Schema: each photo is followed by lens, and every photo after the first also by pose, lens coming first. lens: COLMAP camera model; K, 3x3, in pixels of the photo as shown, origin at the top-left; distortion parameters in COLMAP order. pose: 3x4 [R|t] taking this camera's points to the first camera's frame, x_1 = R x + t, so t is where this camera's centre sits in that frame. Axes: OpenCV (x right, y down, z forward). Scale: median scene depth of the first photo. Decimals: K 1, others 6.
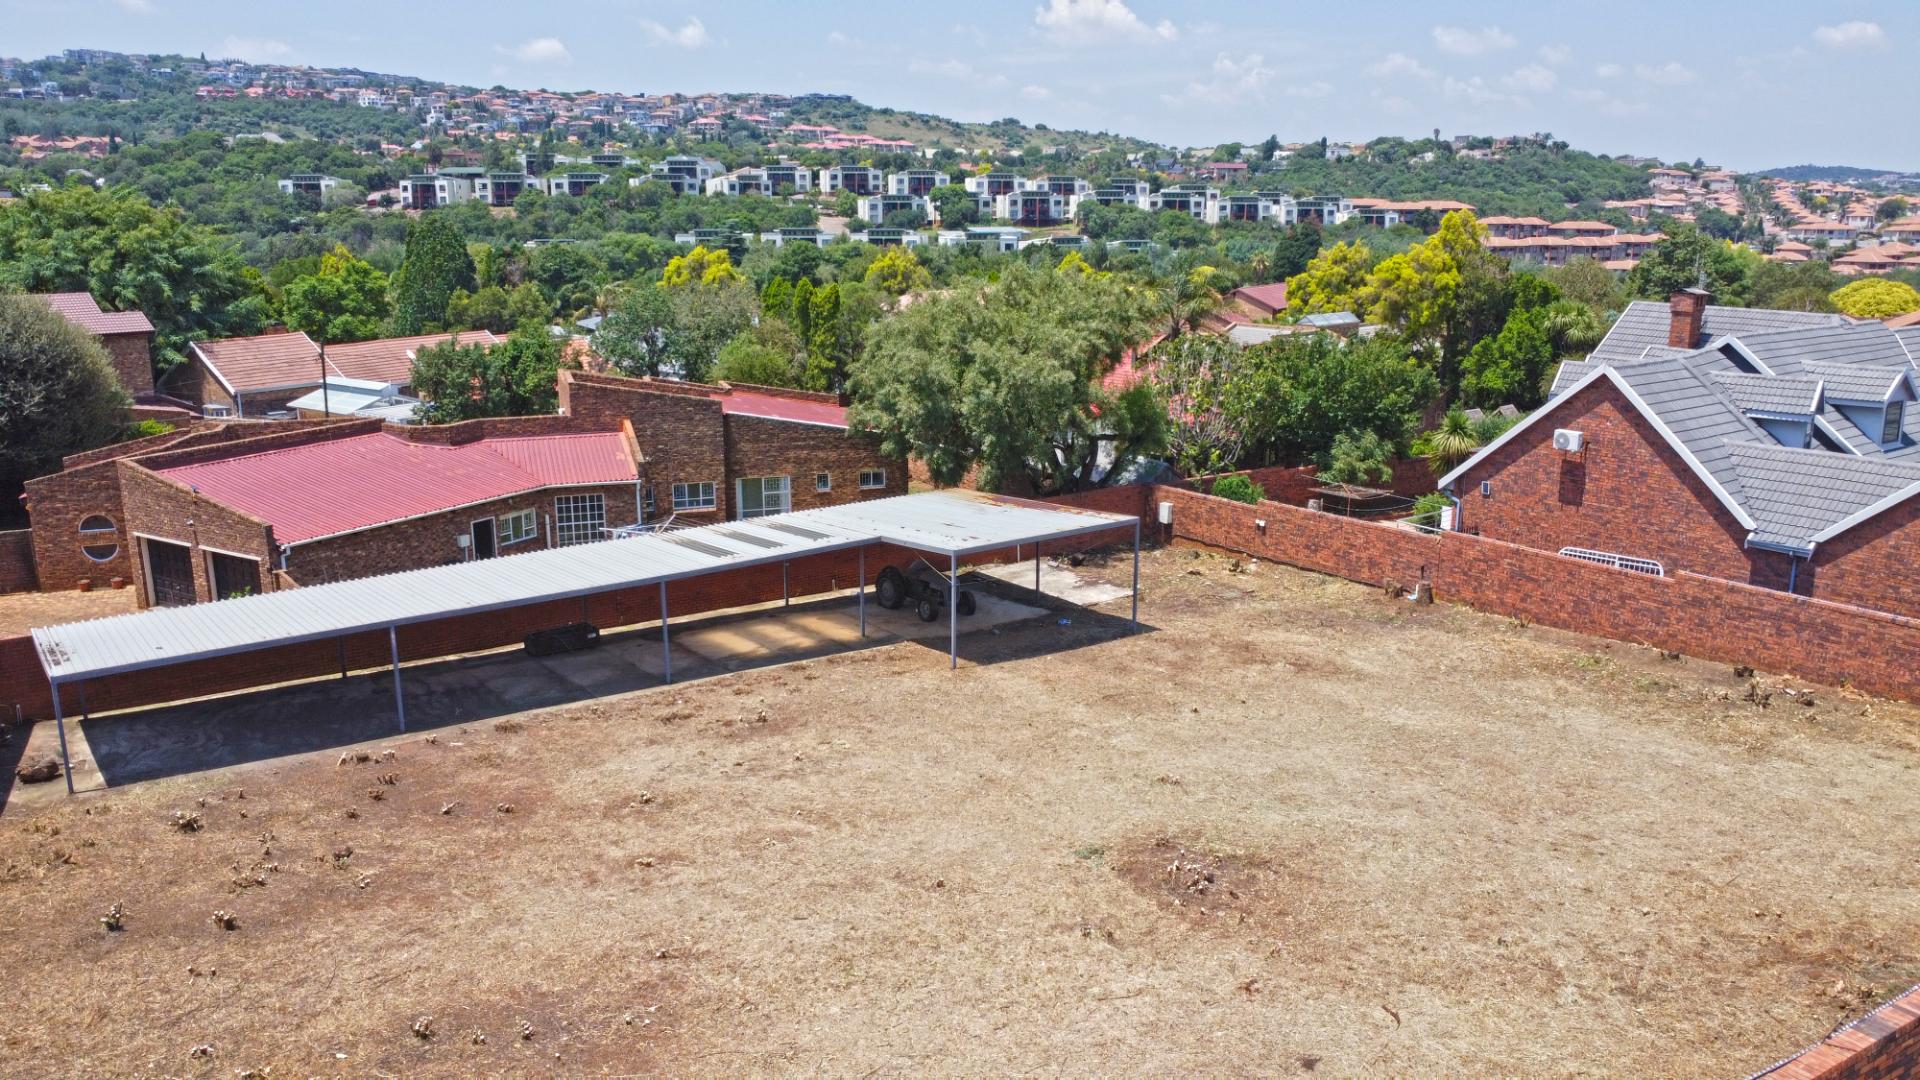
lens RADIAL K [[1392.9, 0, 960.7], [0, 1392.9, 542.4], [0, 0, 1]] dist [-0.045525, 0.033004]
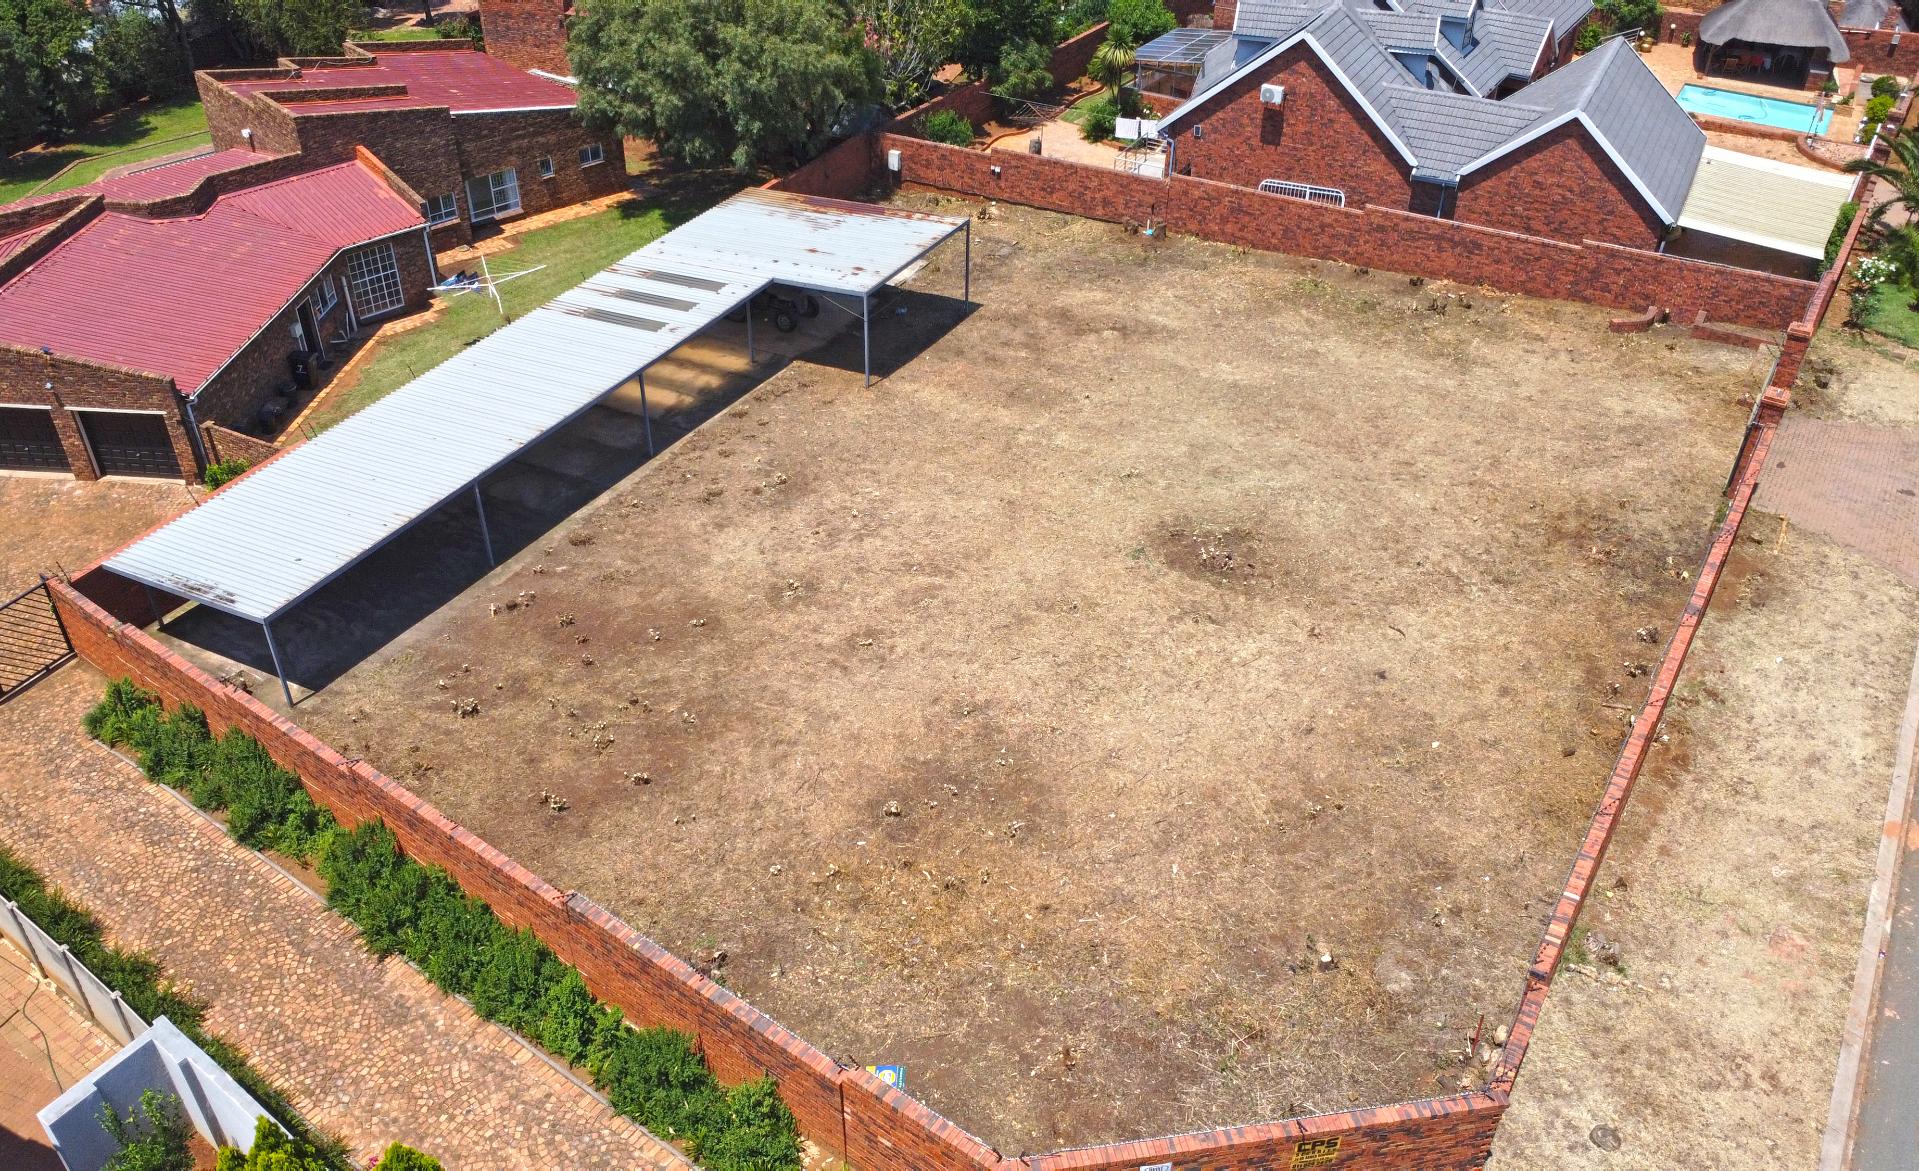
lens RADIAL K [[1498.8, 0, 949.5], [0, 1498.8, 602.6], [0, 0, 1]] dist [-0.041808, 0.025728]
pose [[0.906184, -0.246281, 0.343768, -0.349288], [0.091838, 0.908123, 0.408508, -0.210750], [-0.412791, -0.338612, 0.845544, -0.131346]]
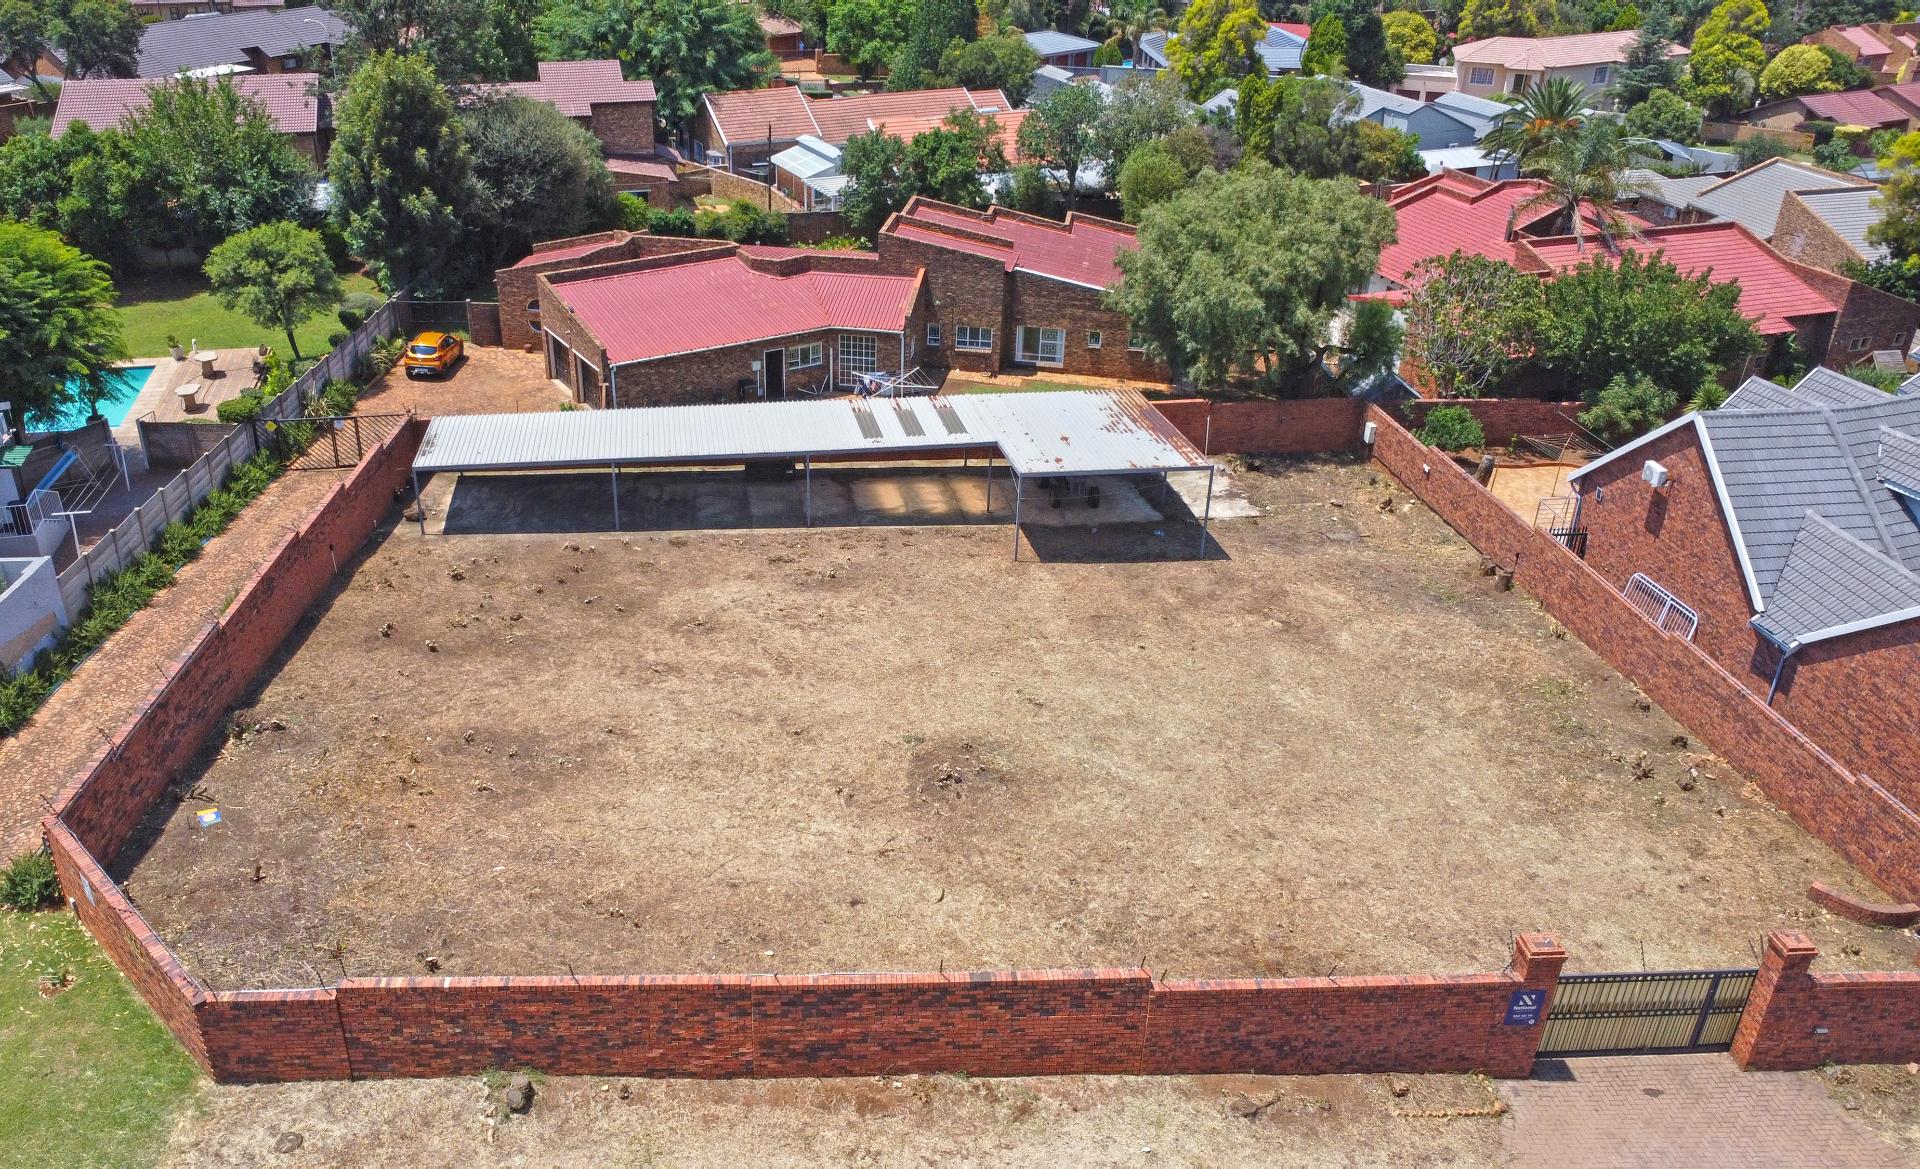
lens RADIAL K [[1499.6, 0, 878.0], [0, 1499.6, 612.1], [0, 0, 1]] dist [-0.041808, 0.025728]
pose [[0.871973, 0.244871, -0.423911, 0.395142], [-0.126126, 0.949051, 0.288780, -0.202181], [0.473027, -0.198342, 0.858432, -0.200825]]
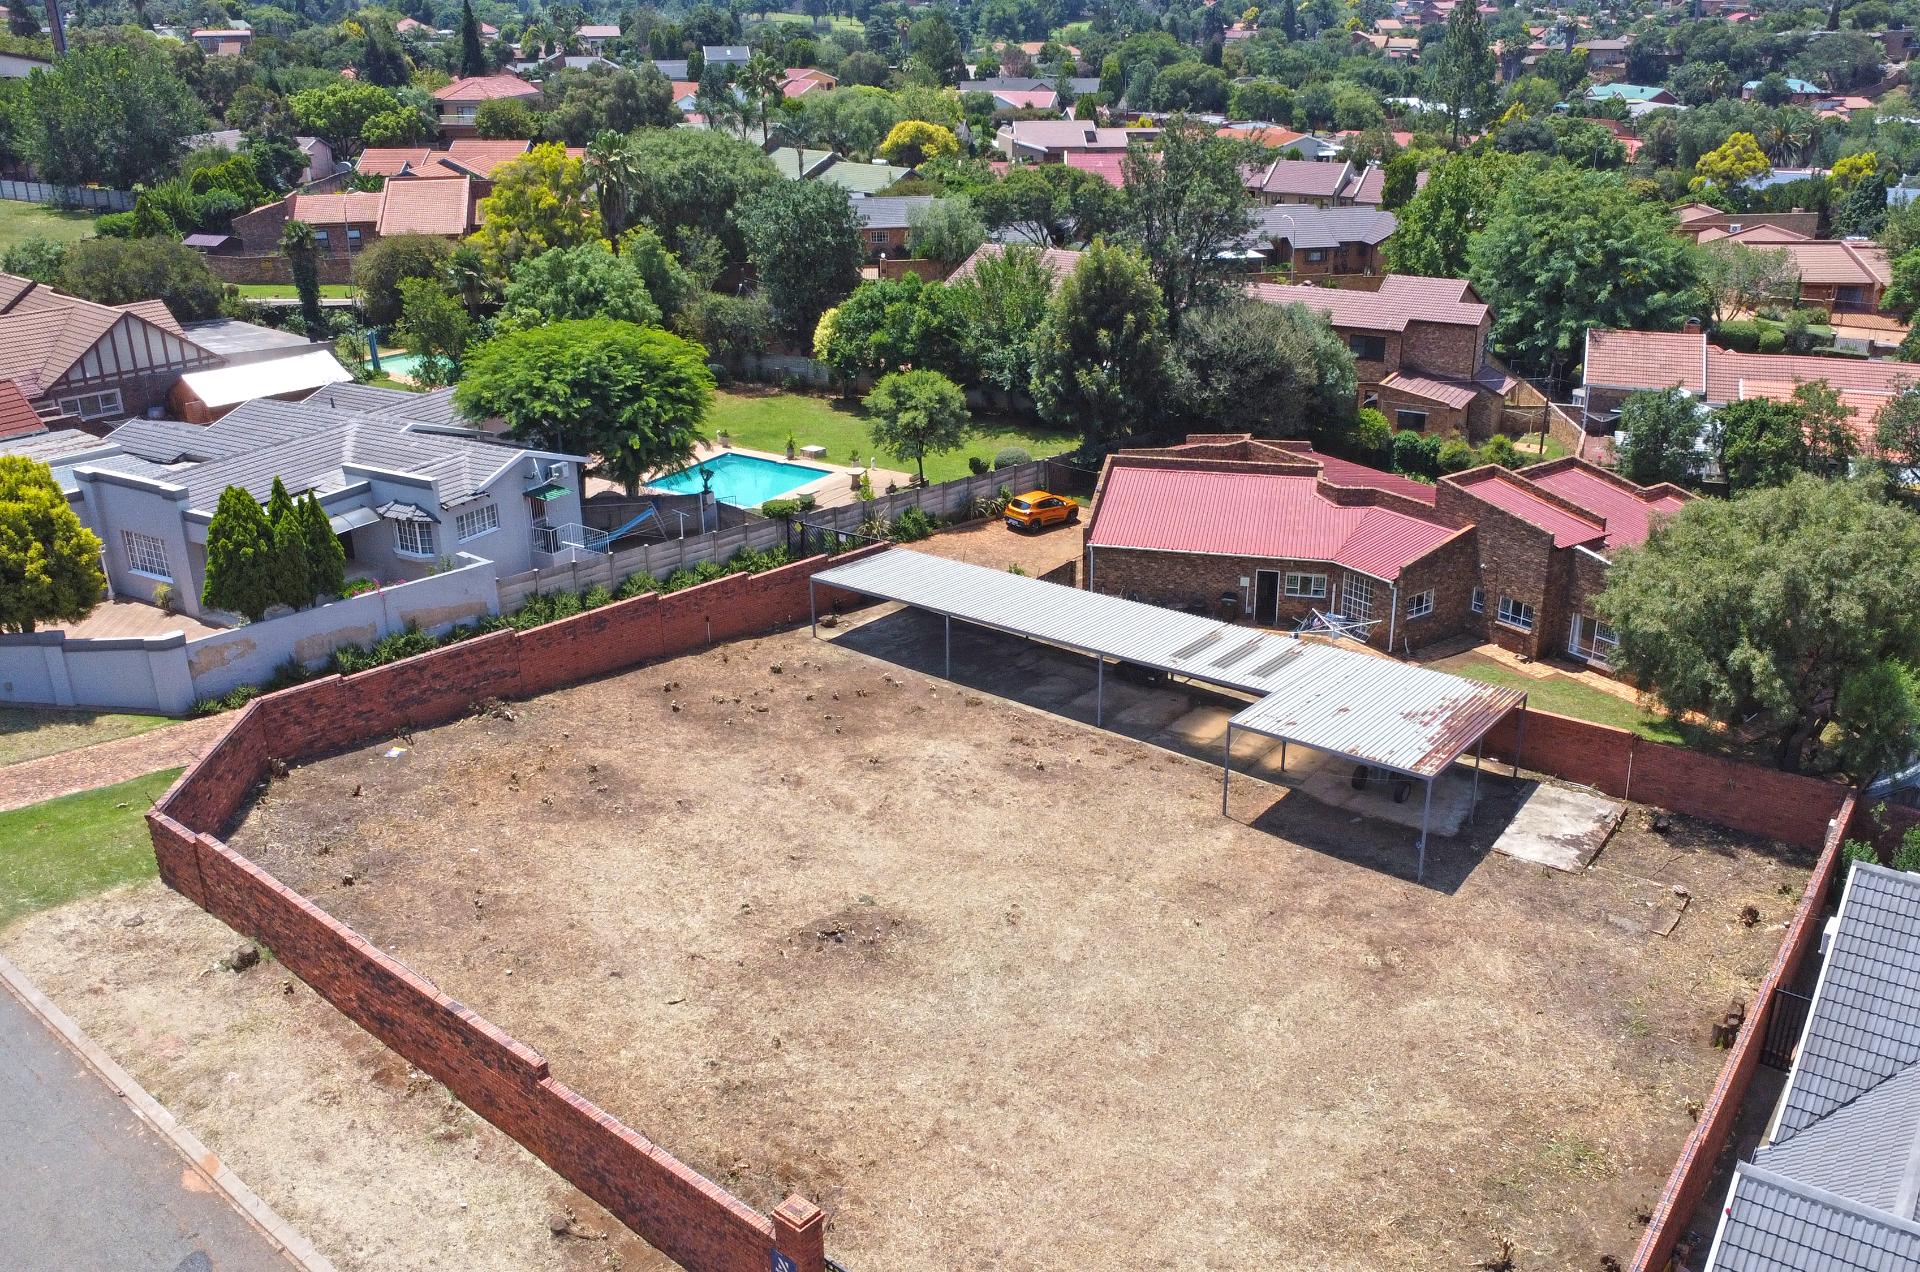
lens RADIAL K [[1649.5, 0, 1027.7], [0, 1649.5, 643.4], [0, 0, 1]] dist [-0.016598, -0.029753]
pose [[0.319987, 0.351915, -0.879639, 0.926800], [-0.227166, 0.929870, 0.289375, -0.340243], [0.919785, 0.107228, 0.377490, 0.252036]]
